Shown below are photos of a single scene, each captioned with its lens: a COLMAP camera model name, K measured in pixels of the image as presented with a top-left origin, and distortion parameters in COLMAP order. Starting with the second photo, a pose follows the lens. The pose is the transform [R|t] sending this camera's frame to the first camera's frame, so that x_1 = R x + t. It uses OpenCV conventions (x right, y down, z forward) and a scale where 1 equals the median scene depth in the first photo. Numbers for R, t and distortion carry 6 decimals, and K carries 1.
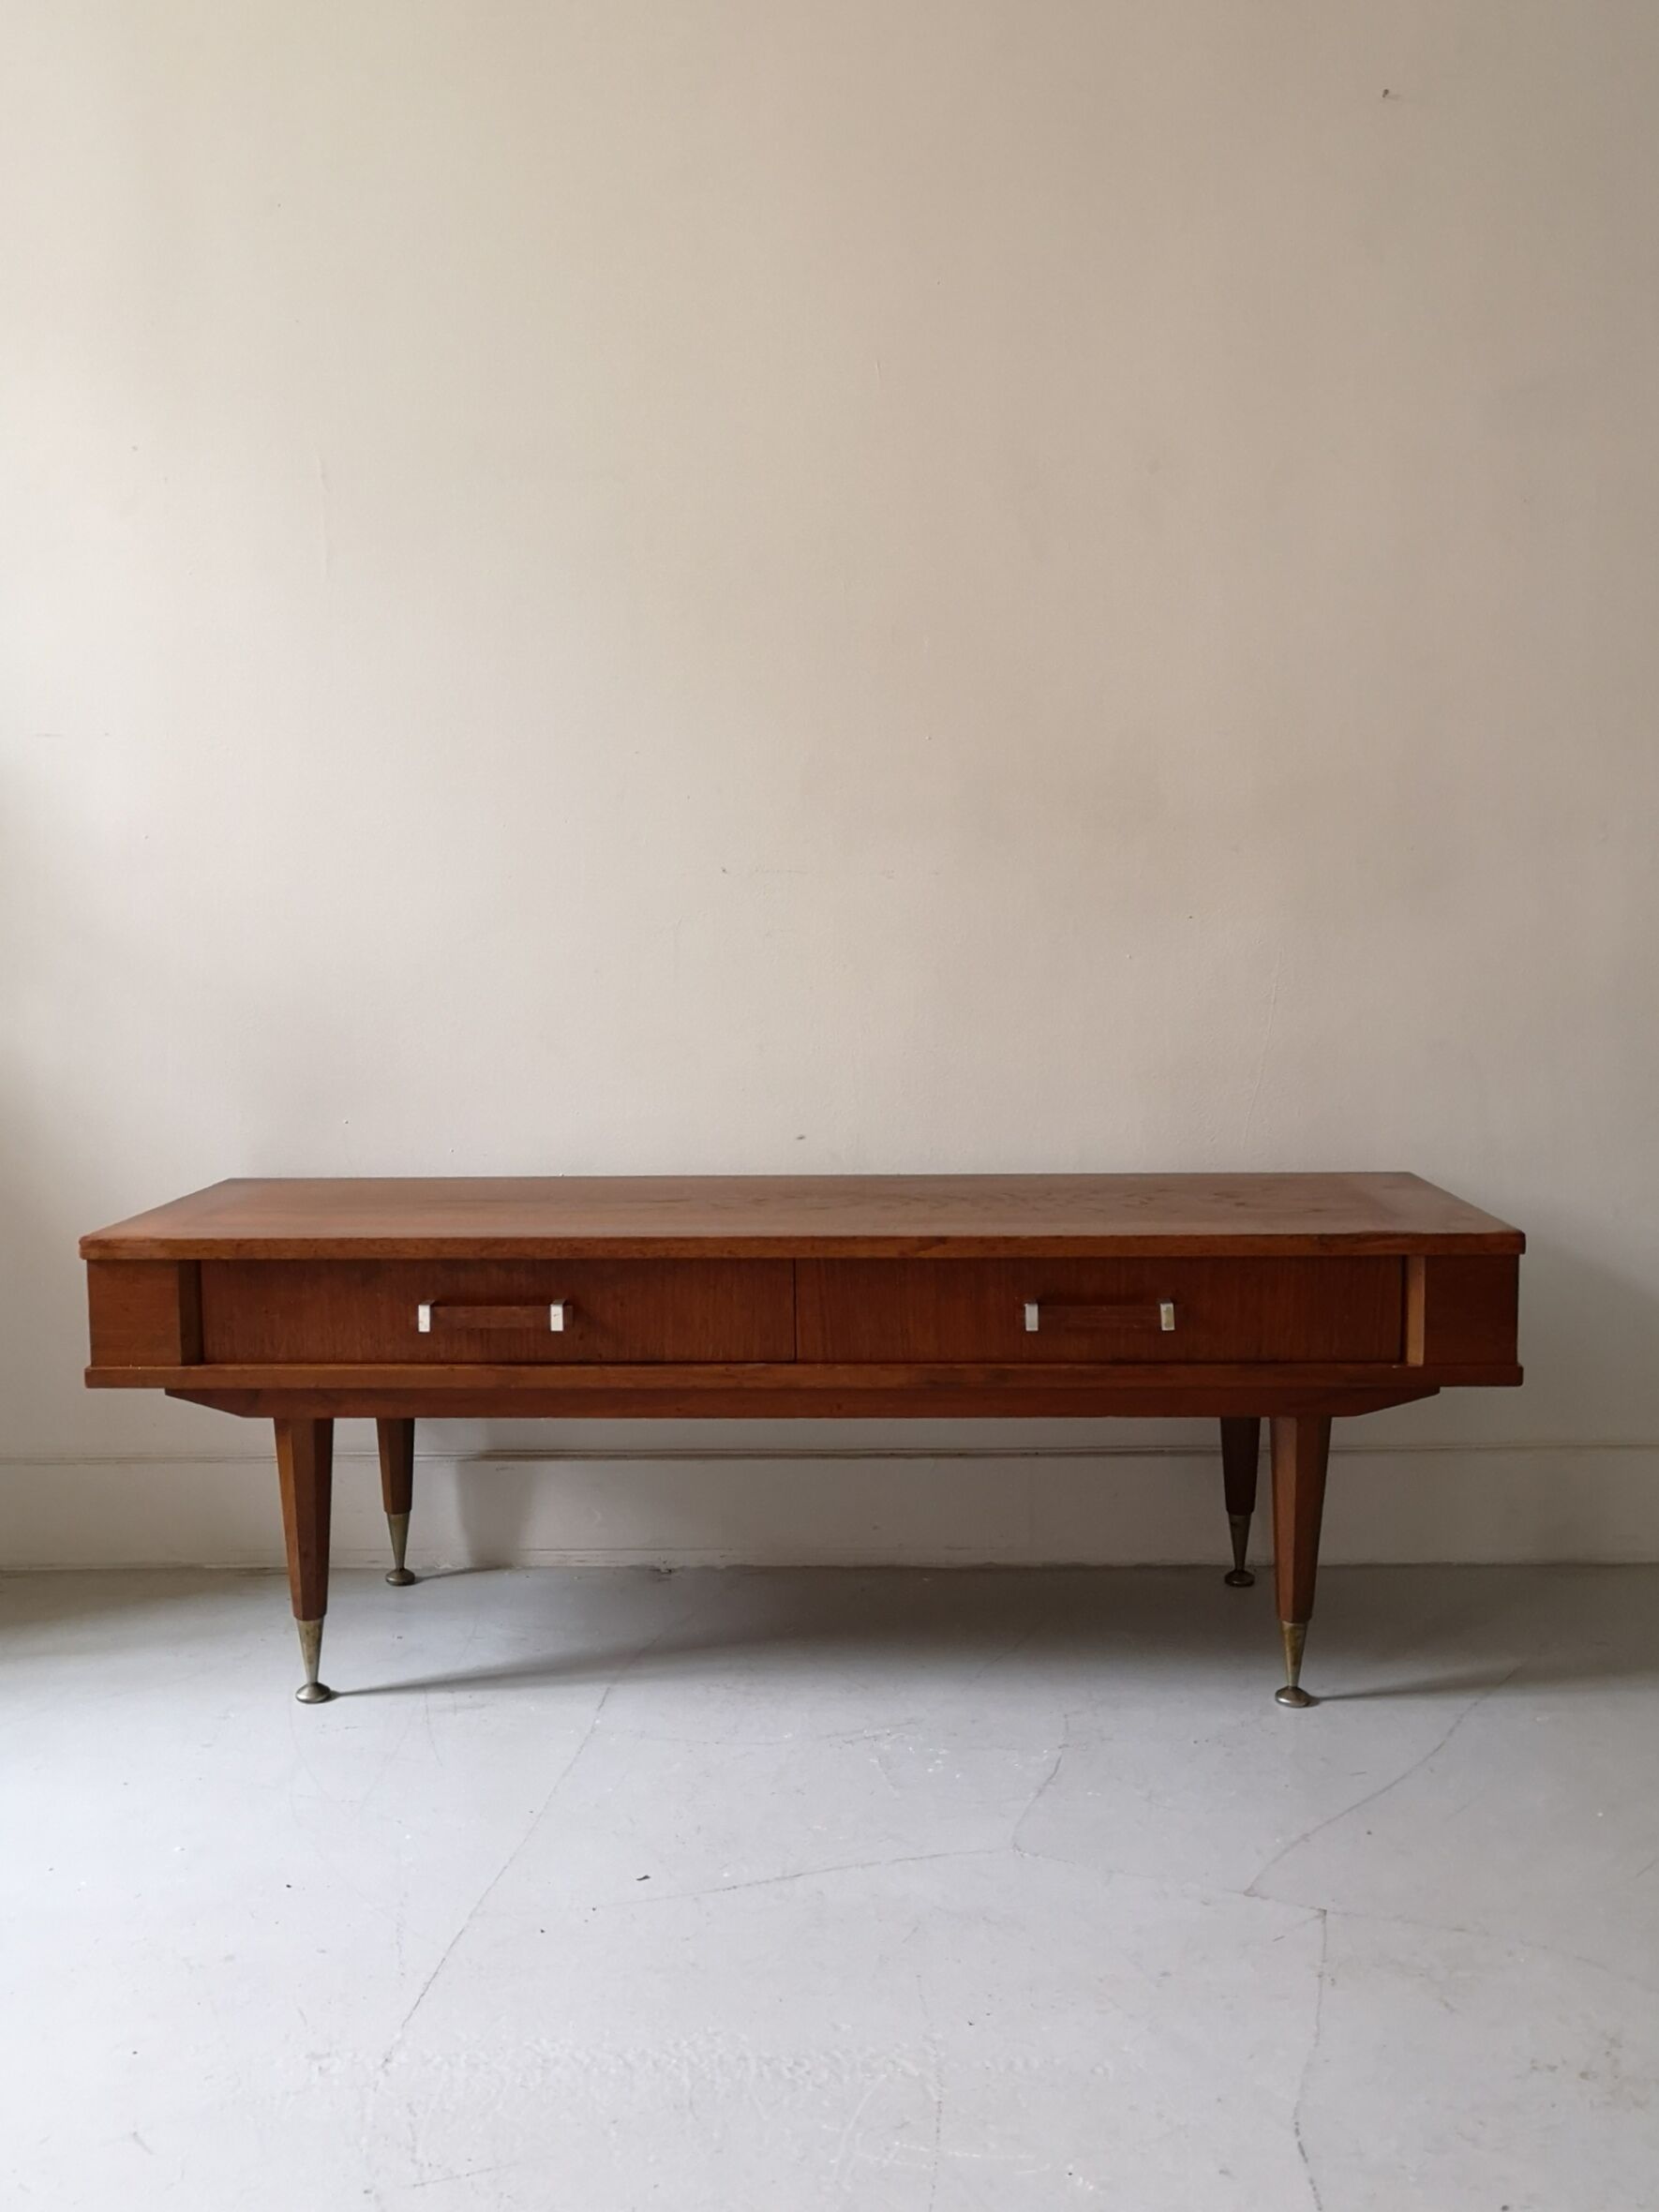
lens RADIAL K [[1922.8, 0, 845.0], [0, 1922.8, 1070.5], [0, 0, 1]] dist [-0.009919, -0.022309]
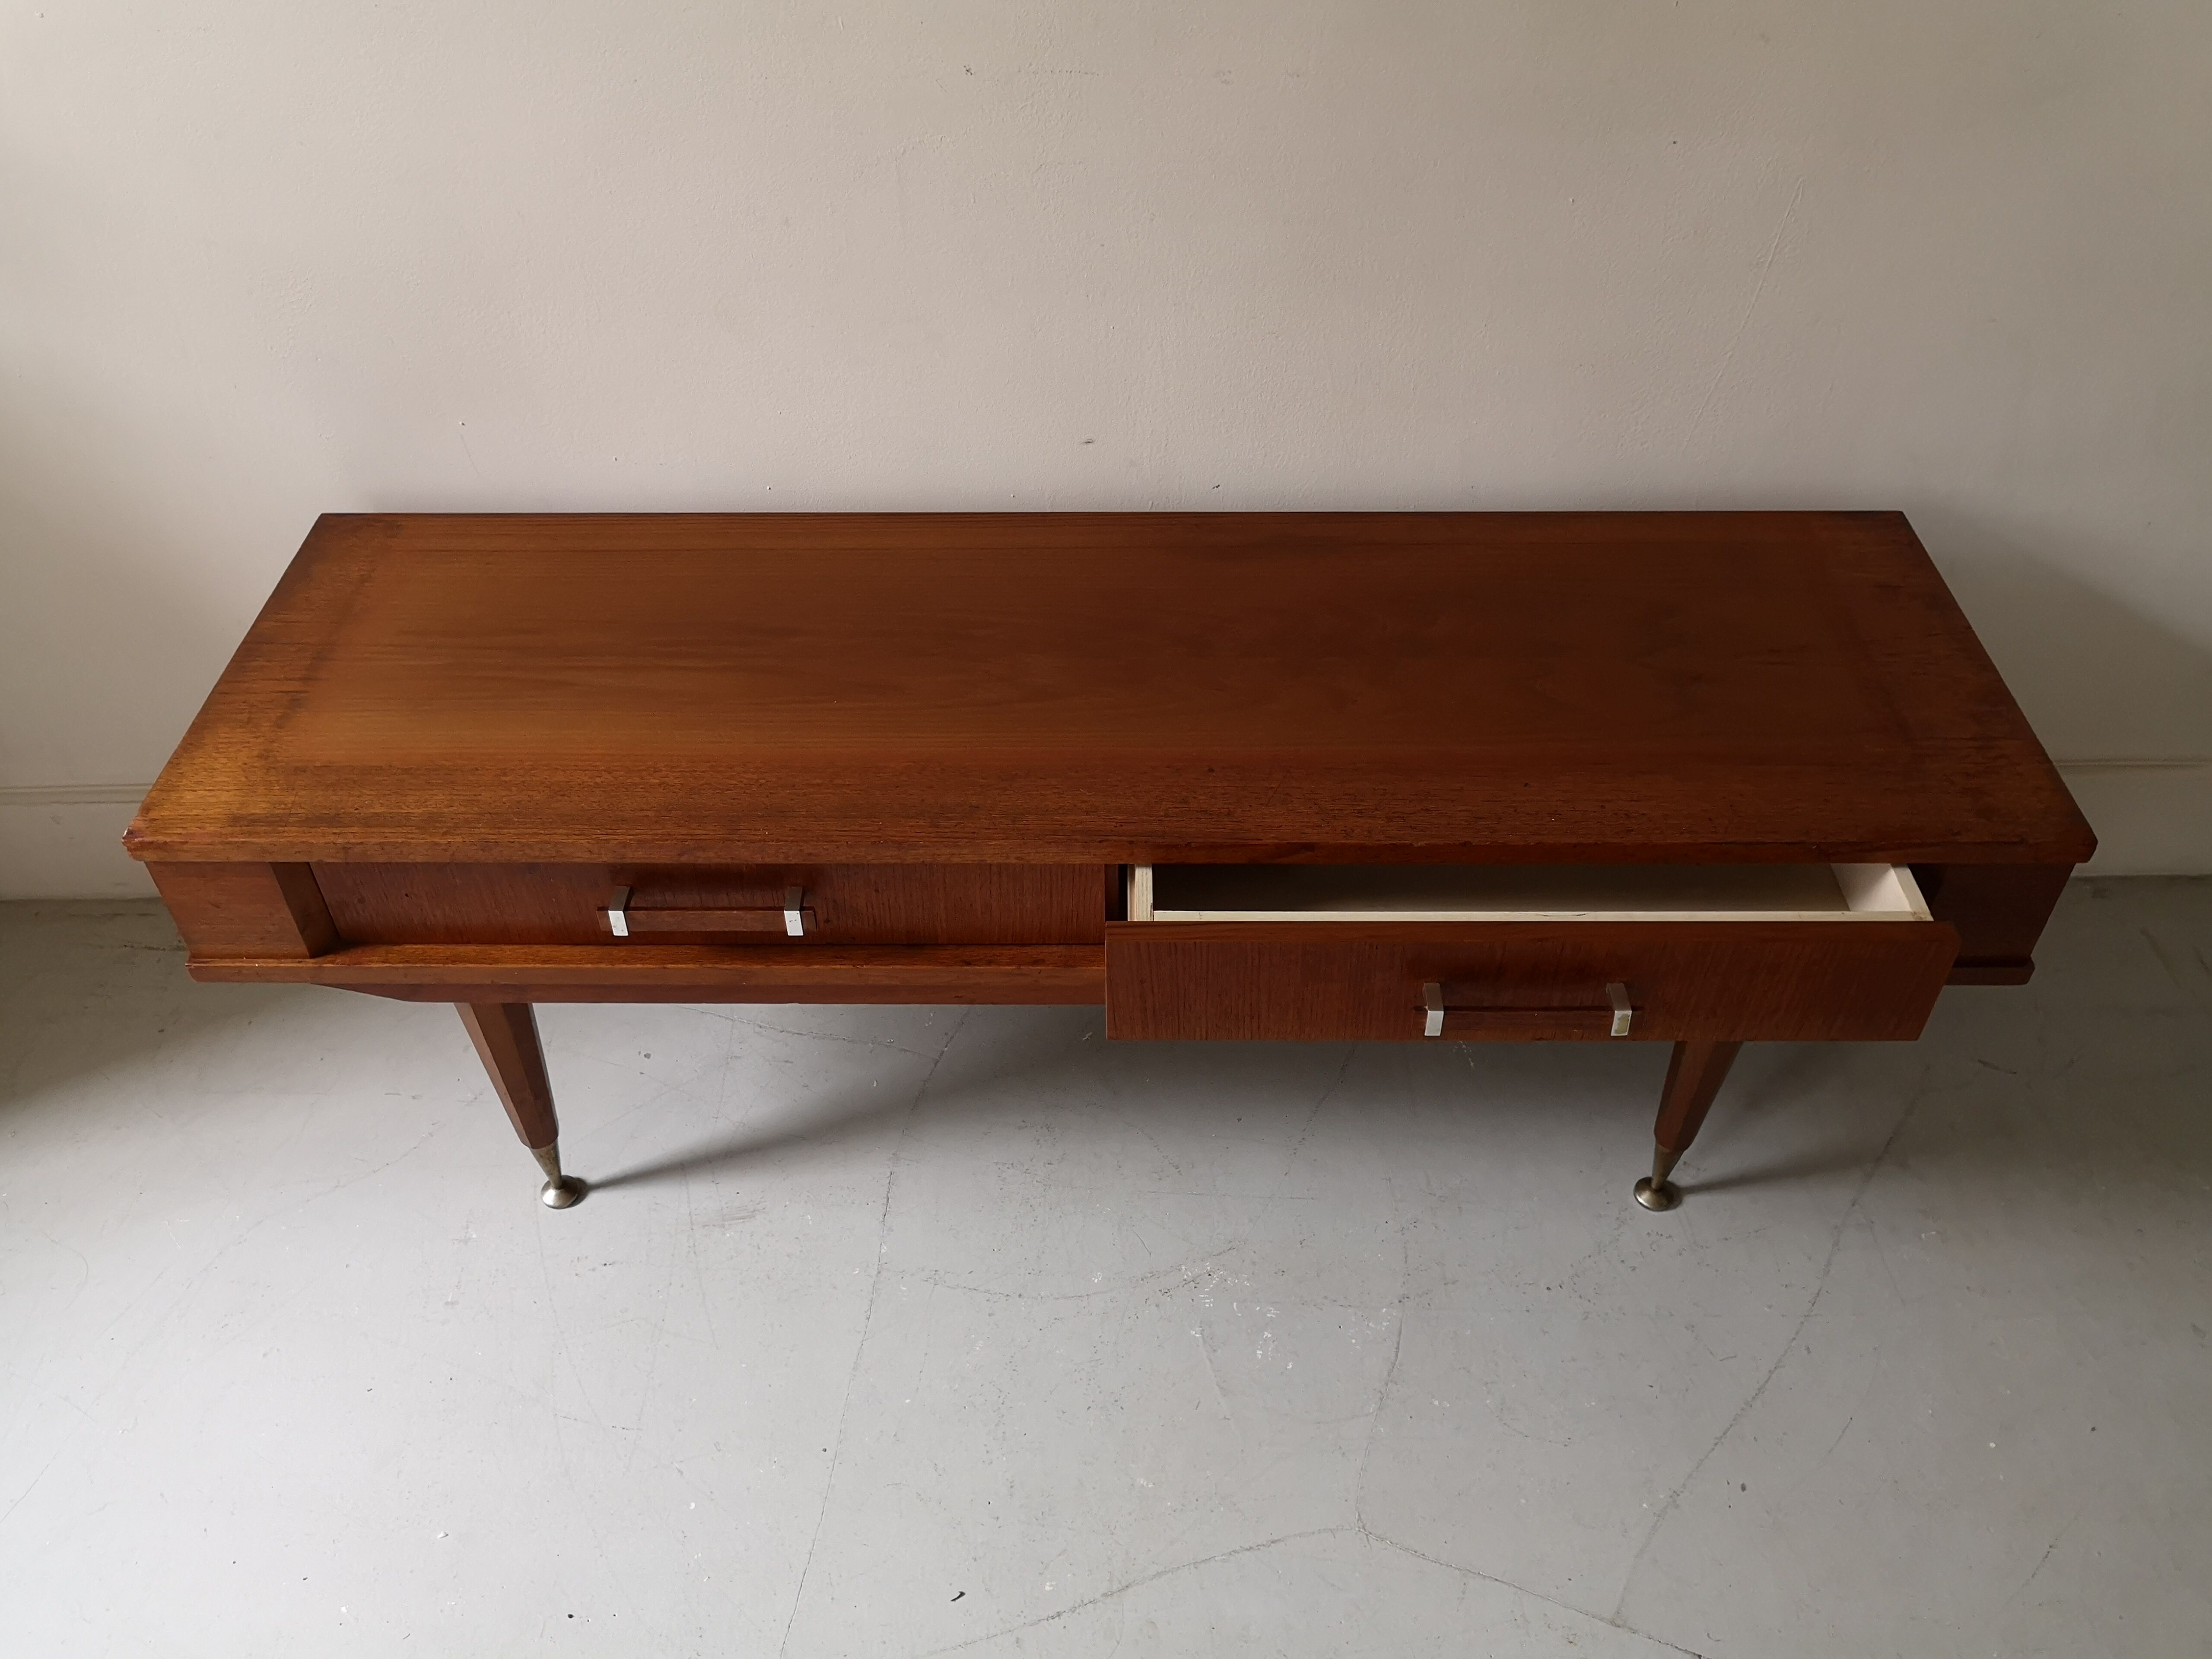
lens RADIAL K [[1767.5, 0, 1101.8], [0, 1767.5, 809.7], [0, 0, 1]] dist [-0.014932, 0.015047]
pose [[0.999731, -0.012171, 0.019746, -0.041014], [-0.002357, 0.793563, 0.608483, -0.329159], [-0.023075, -0.608366, 0.793321, 0.469389]]
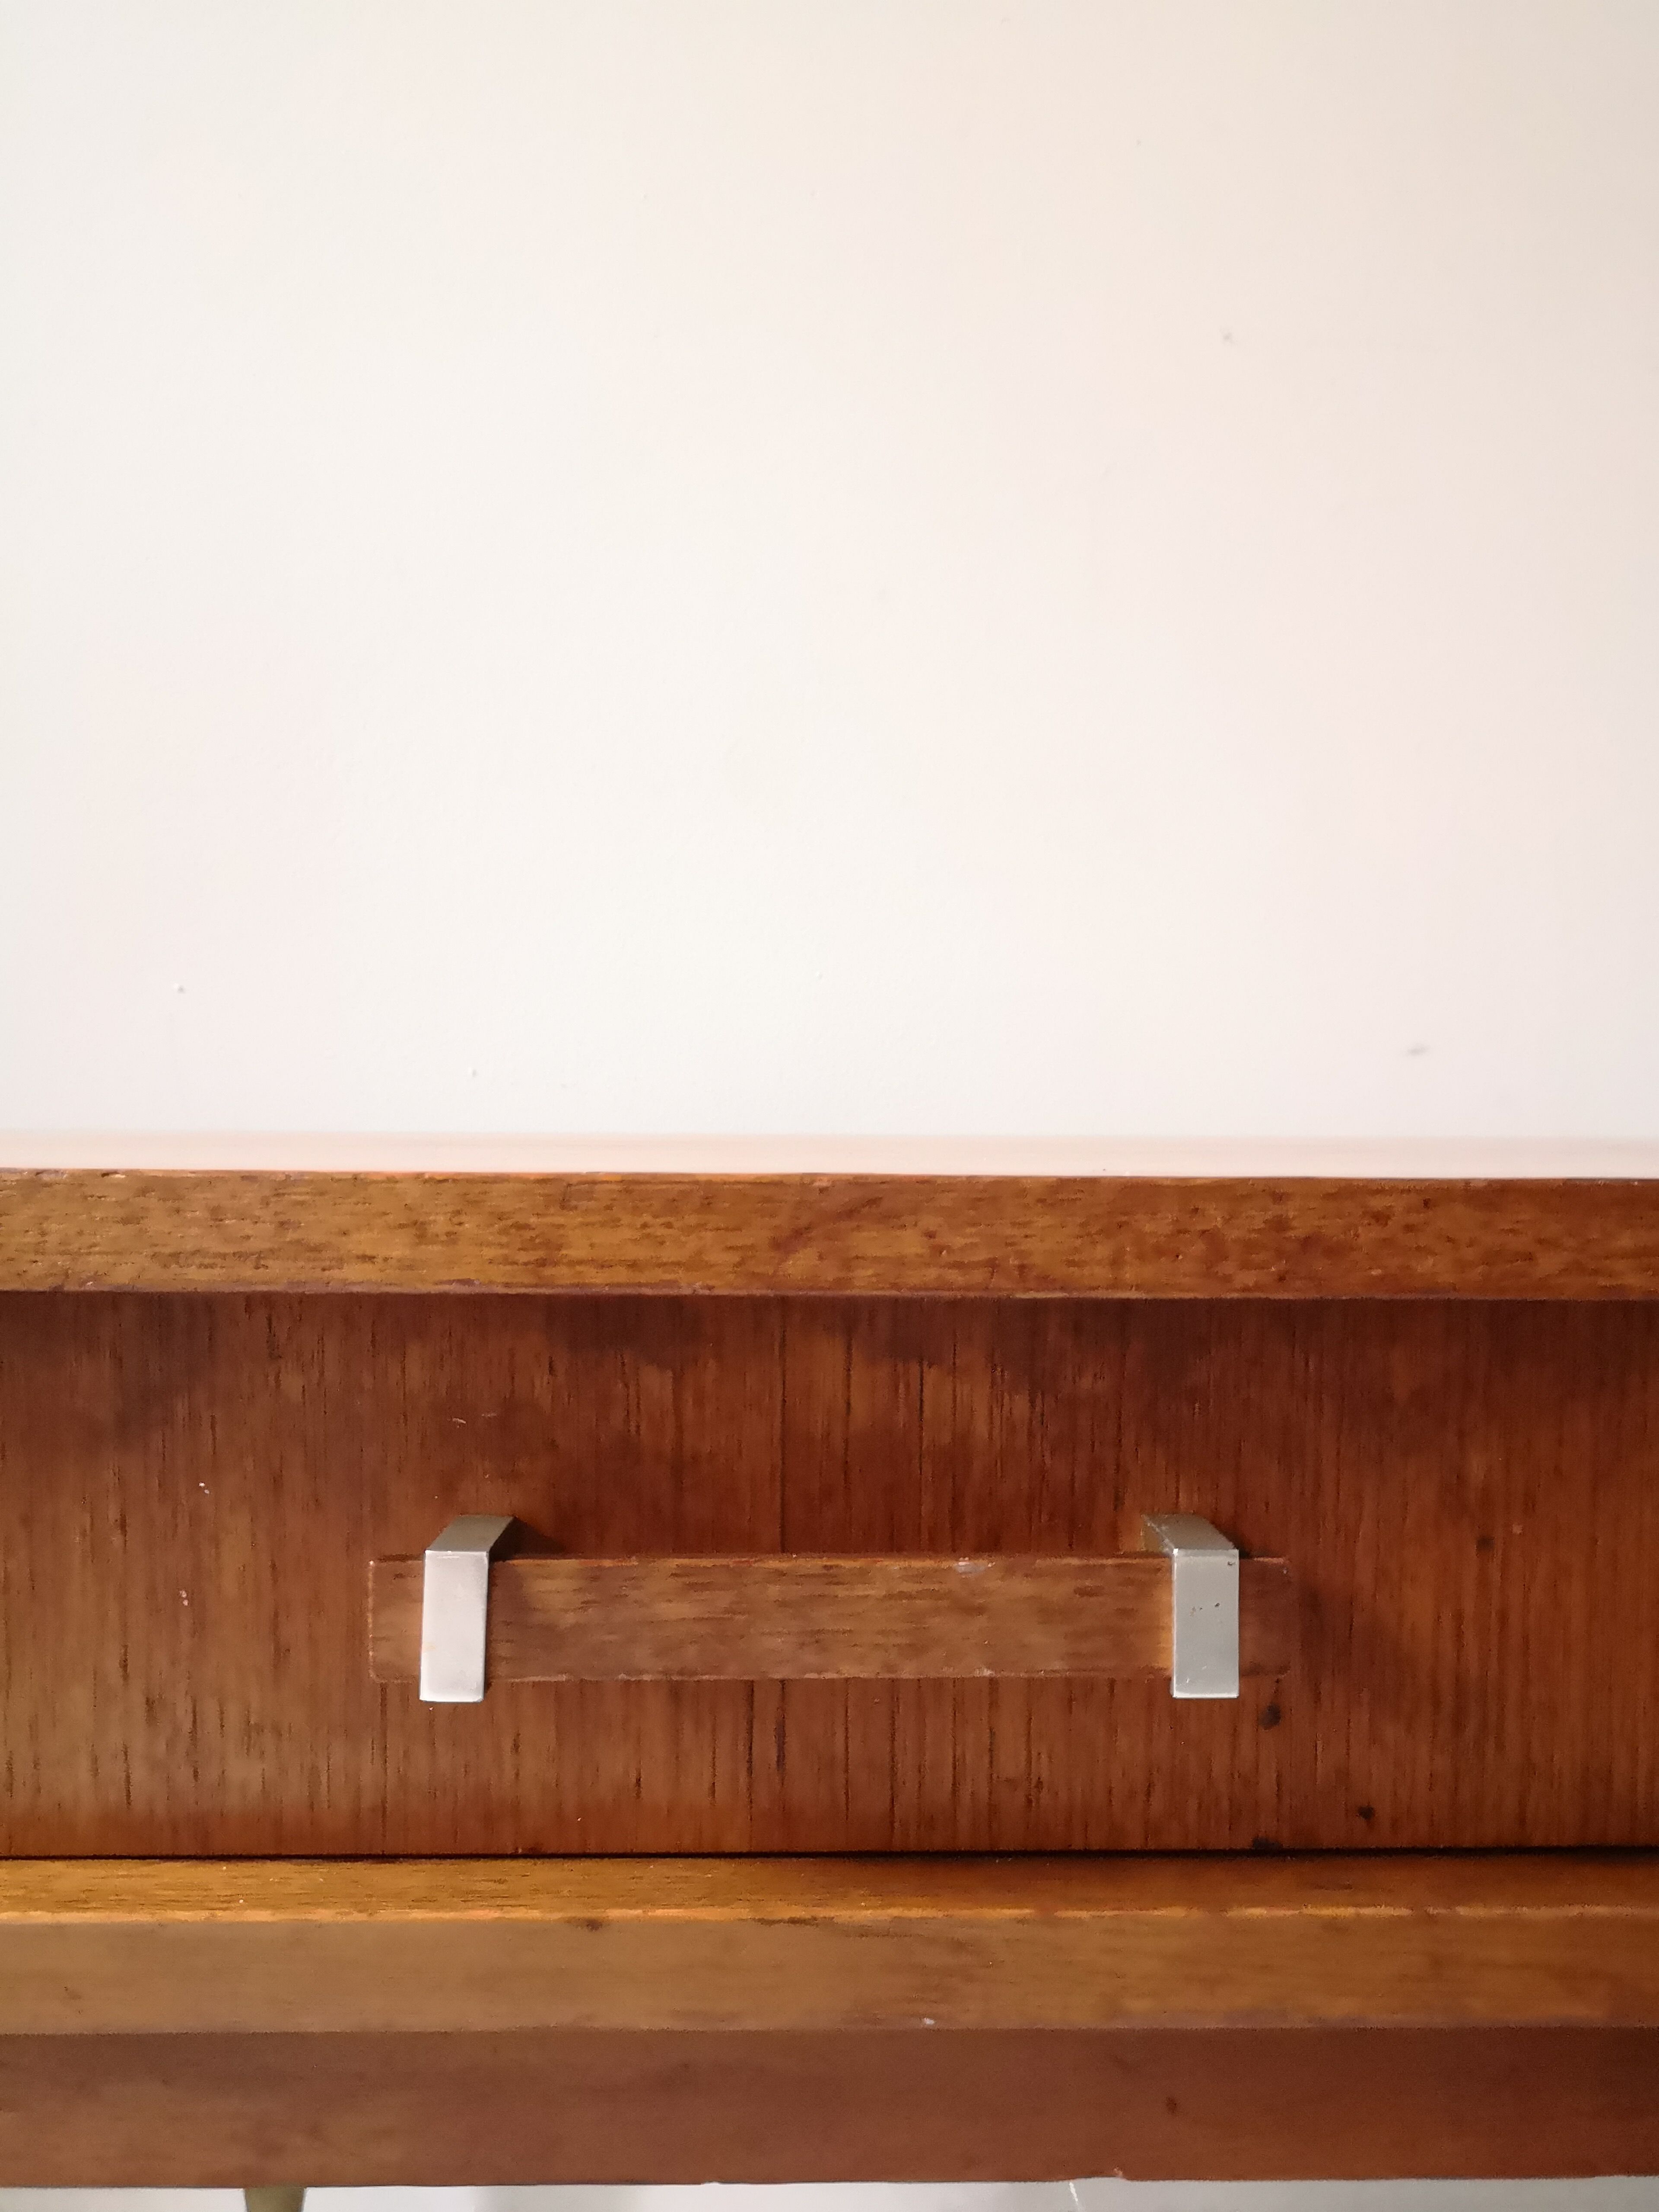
lens RADIAL K [[1767.5, 0, 841.3], [0, 1767.5, 1085.6], [0, 0, 1]] dist [-0.014932, 0.015047]
pose [[0.997837, 0.018181, 0.063176, -0.193596], [-0.012080, 0.995341, -0.095654, 0.093941], [-0.064621, 0.094684, 0.993408, 0.829633]]
